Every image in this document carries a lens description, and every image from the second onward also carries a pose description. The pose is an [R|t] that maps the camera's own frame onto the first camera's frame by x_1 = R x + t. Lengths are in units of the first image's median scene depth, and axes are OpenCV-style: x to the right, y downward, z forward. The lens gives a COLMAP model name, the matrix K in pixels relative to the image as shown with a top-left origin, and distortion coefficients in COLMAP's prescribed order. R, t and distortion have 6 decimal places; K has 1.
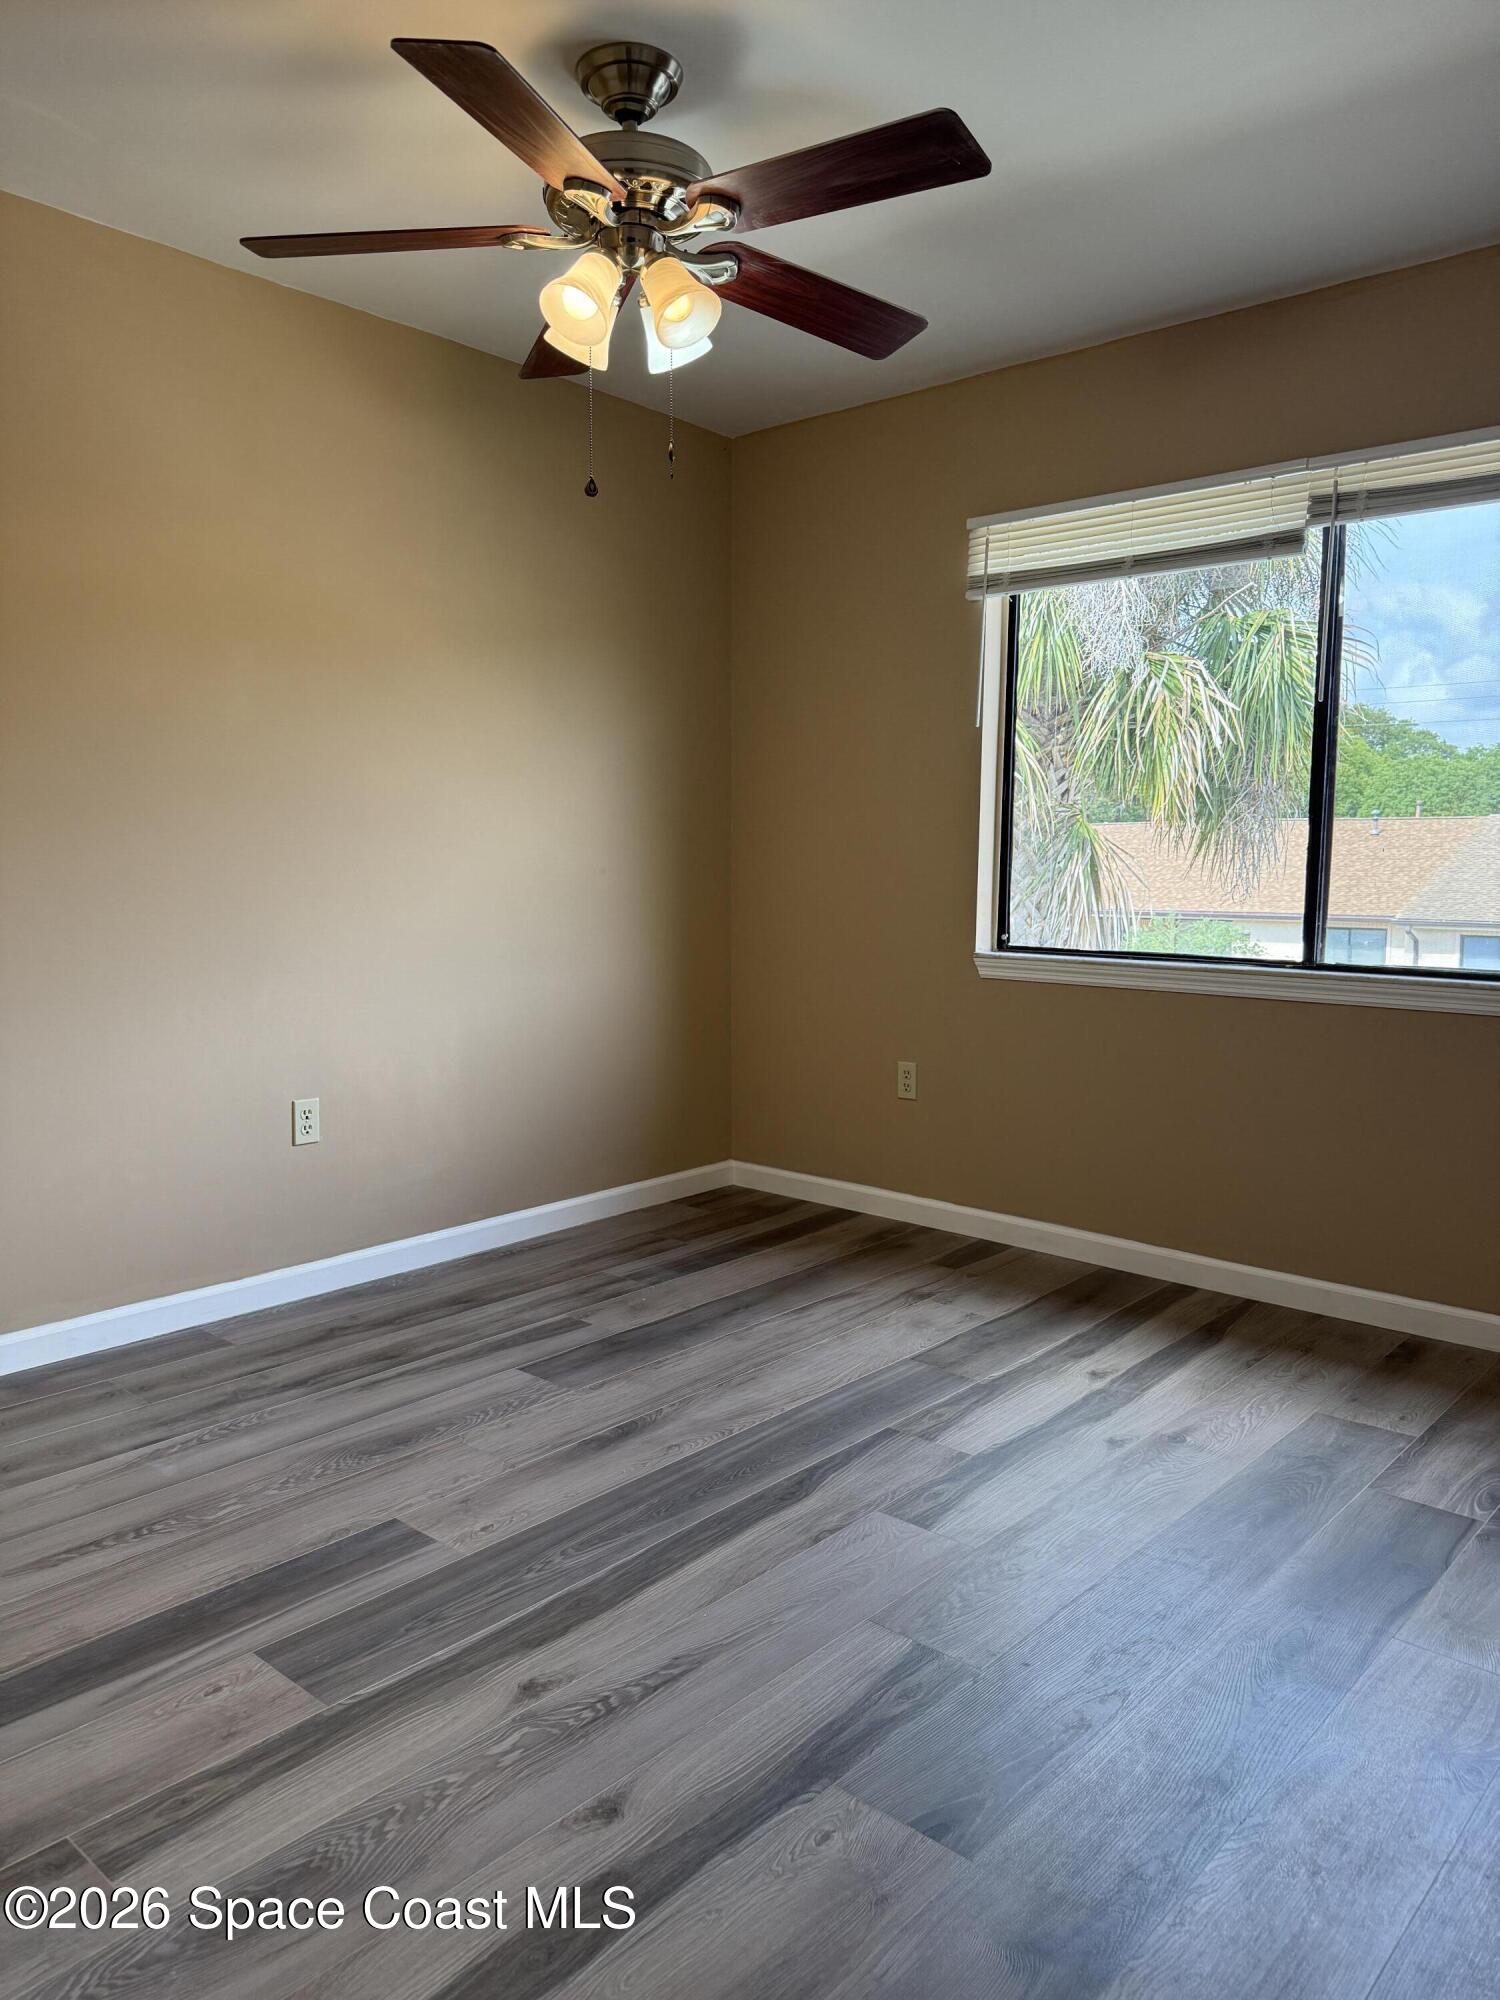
lens RADIAL K [[1419.7, 0, 746.7], [0, 1419.7, 1010.7], [0, 0, 1]] dist [0.125711, -0.191841]
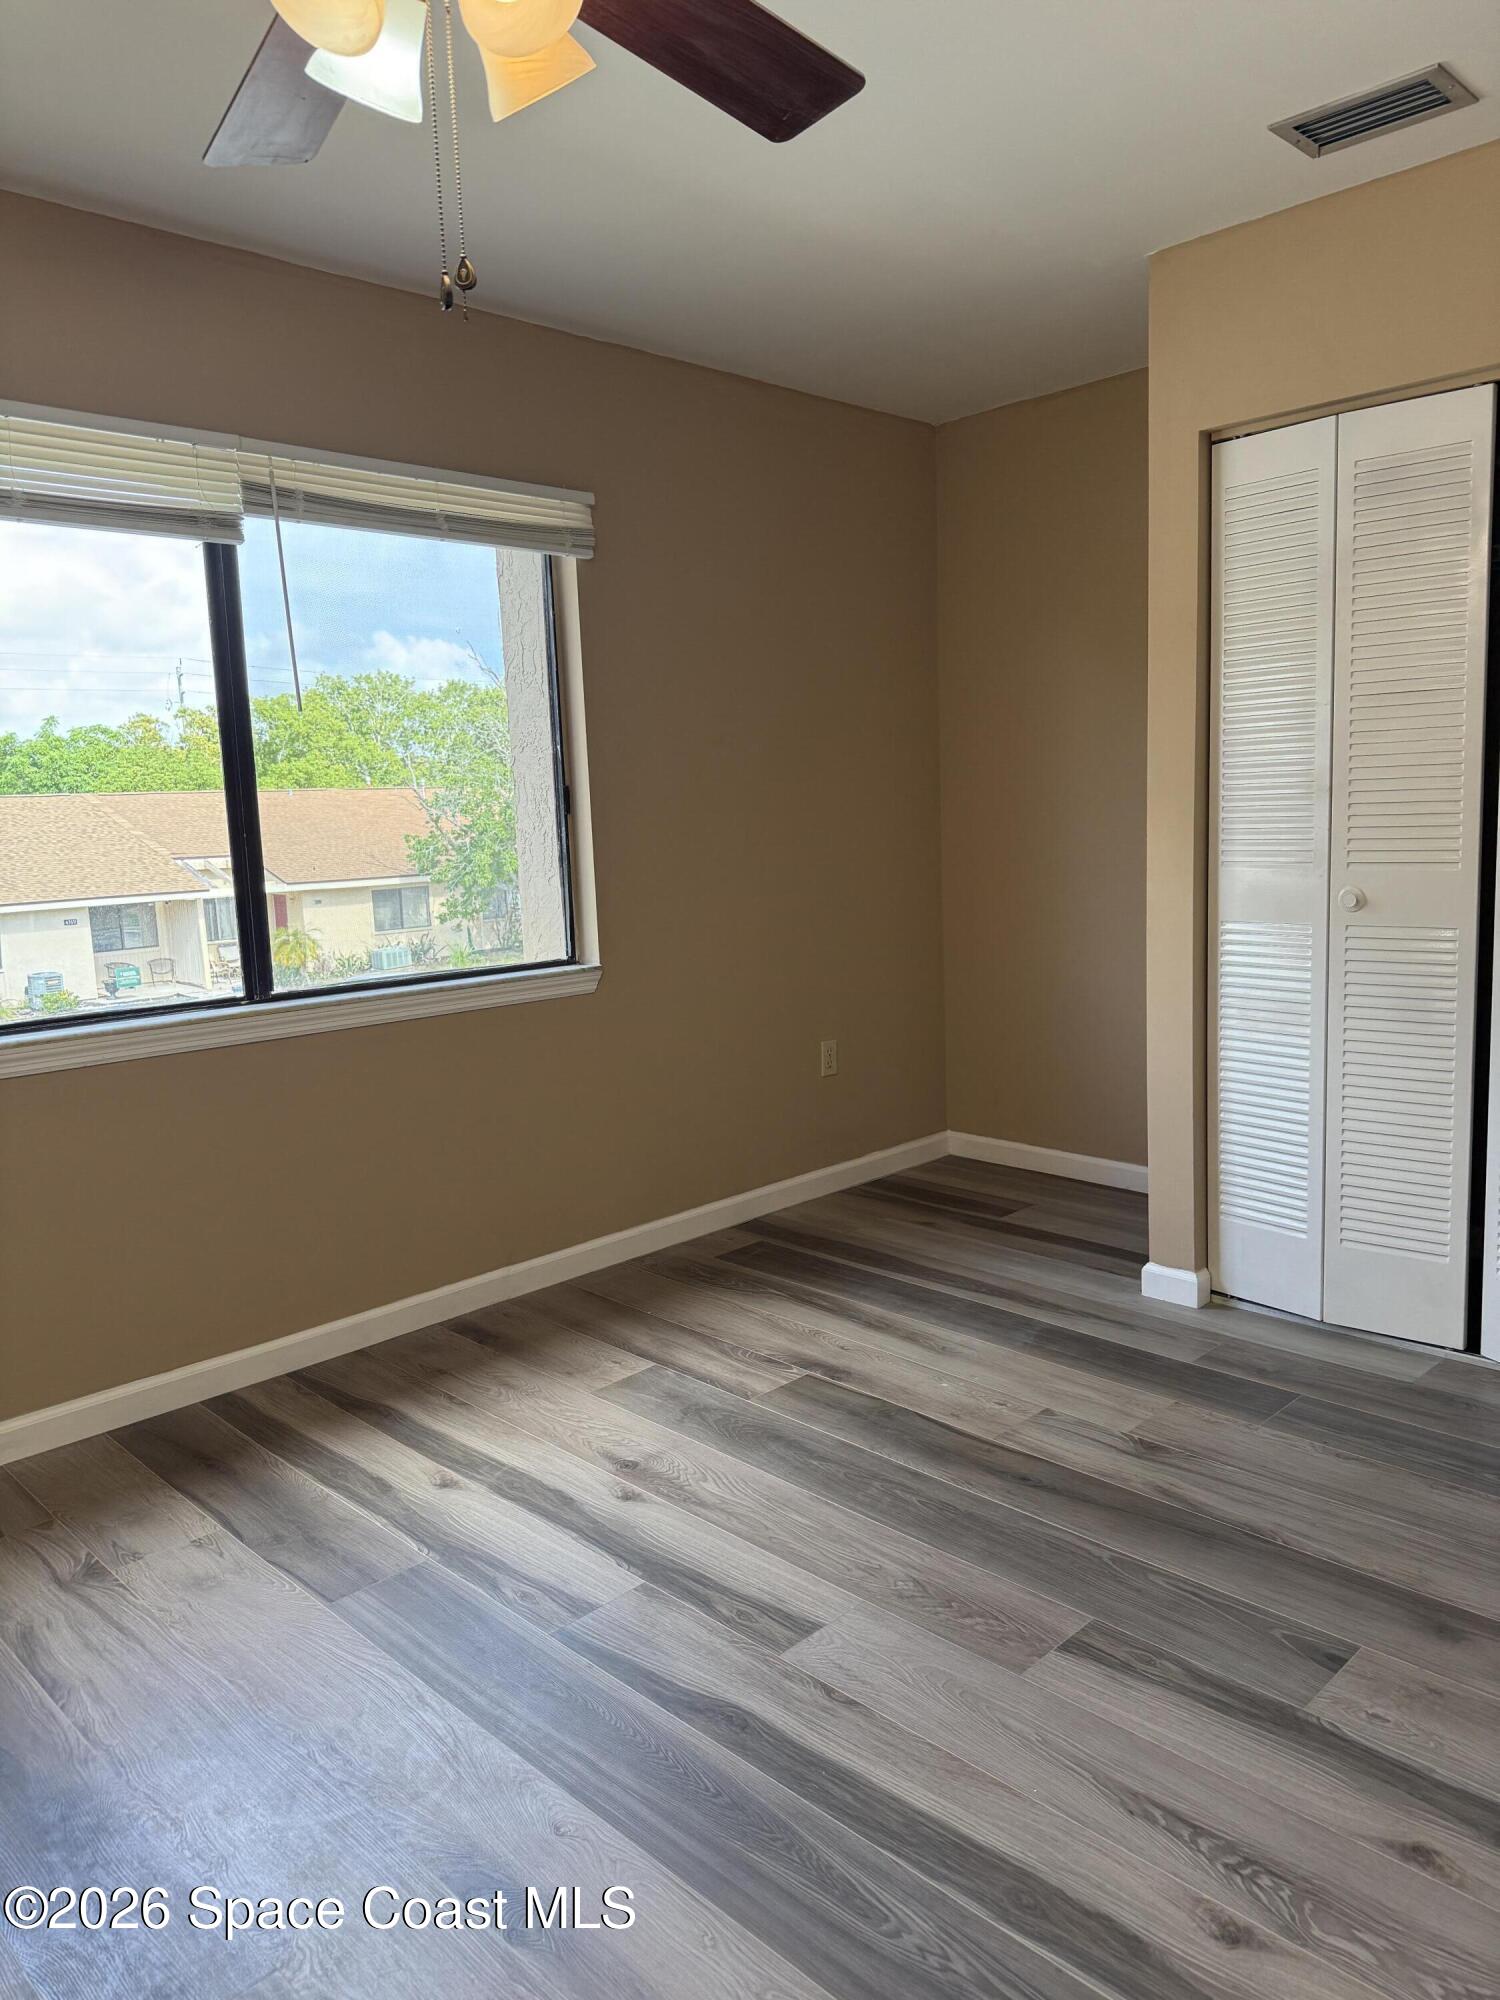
lens RADIAL K [[1427.0, 0, 750.0], [0, 1427.0, 1000.0], [0, 0, 1]] dist [0.024609, -0.029889]
pose [[0.060829, -0.151220, 0.986627, -0.606317], [0.147588, 0.978955, 0.140945, -0.139338], [-0.987177, 0.137040, 0.081867, 0.776001]]
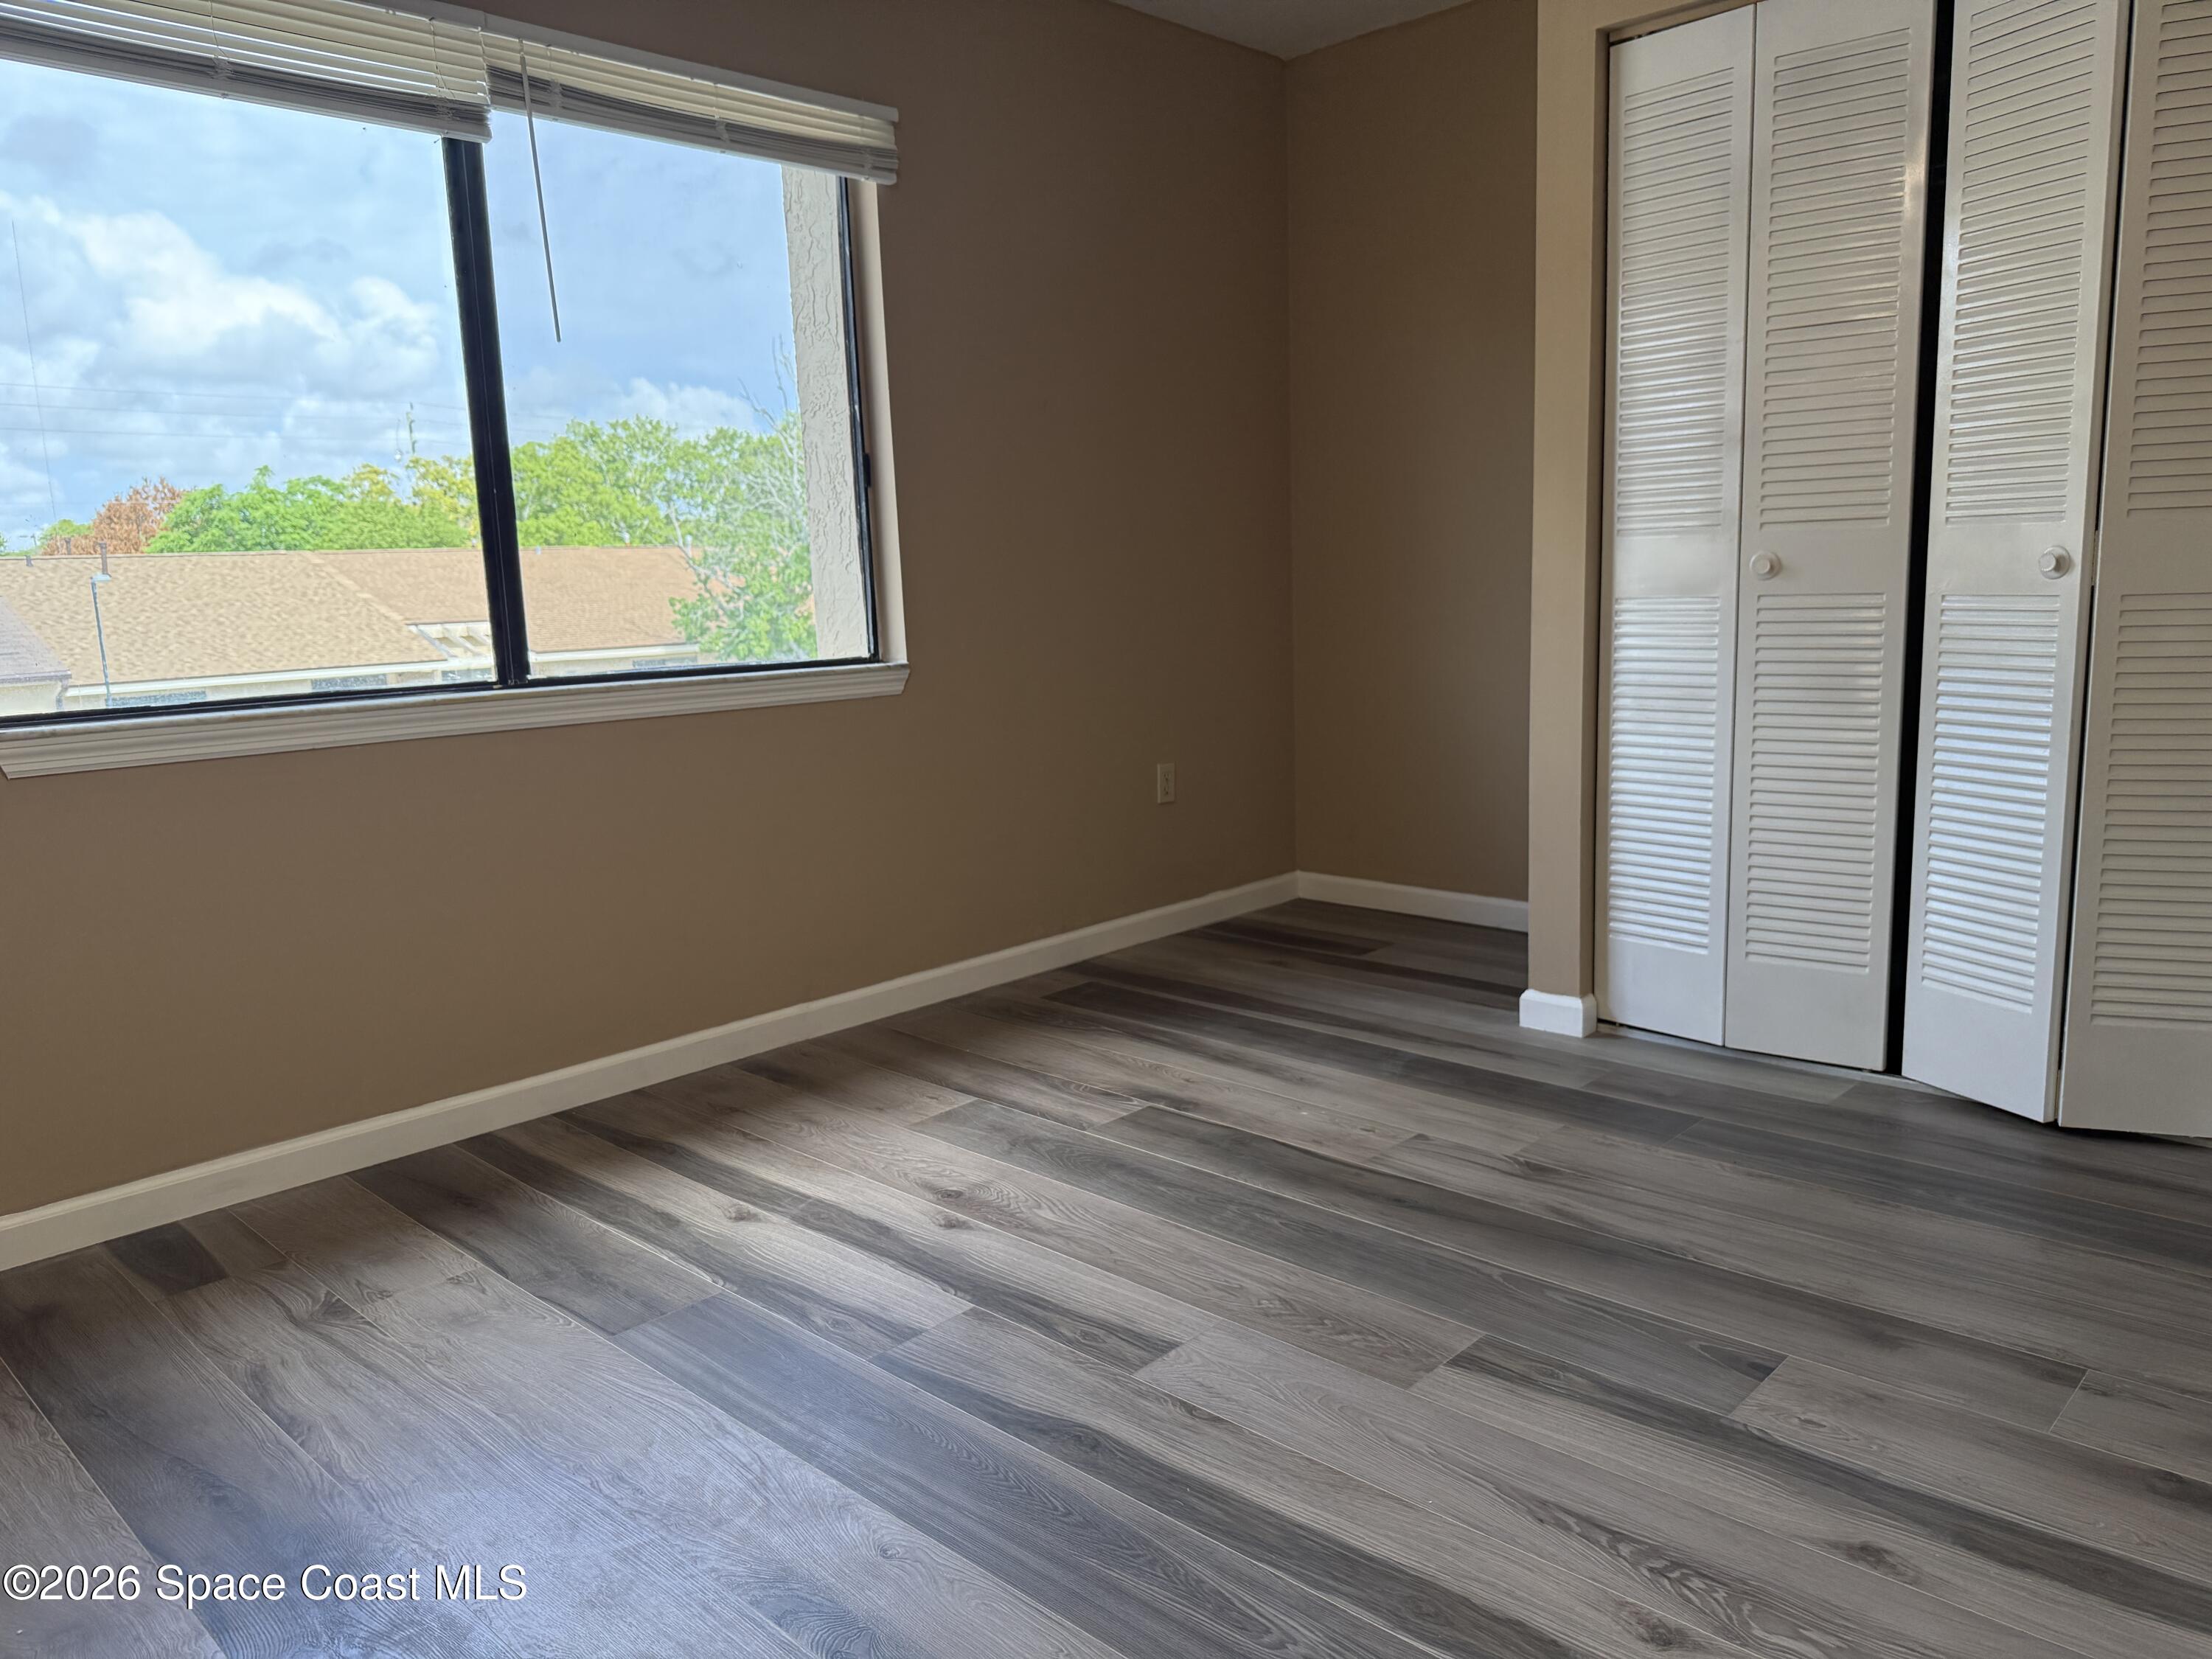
lens RADIAL K [[1573.4, 0, 1104.7], [0, 1573.4, 846.2], [0, 0, 1]] dist [0.063856, -0.102118]
pose [[0.030979, -0.181978, 0.982814, -0.588616], [0.145908, 0.973577, 0.175669, -0.062418], [-0.988813, 0.137959, 0.056713, 0.806390]]
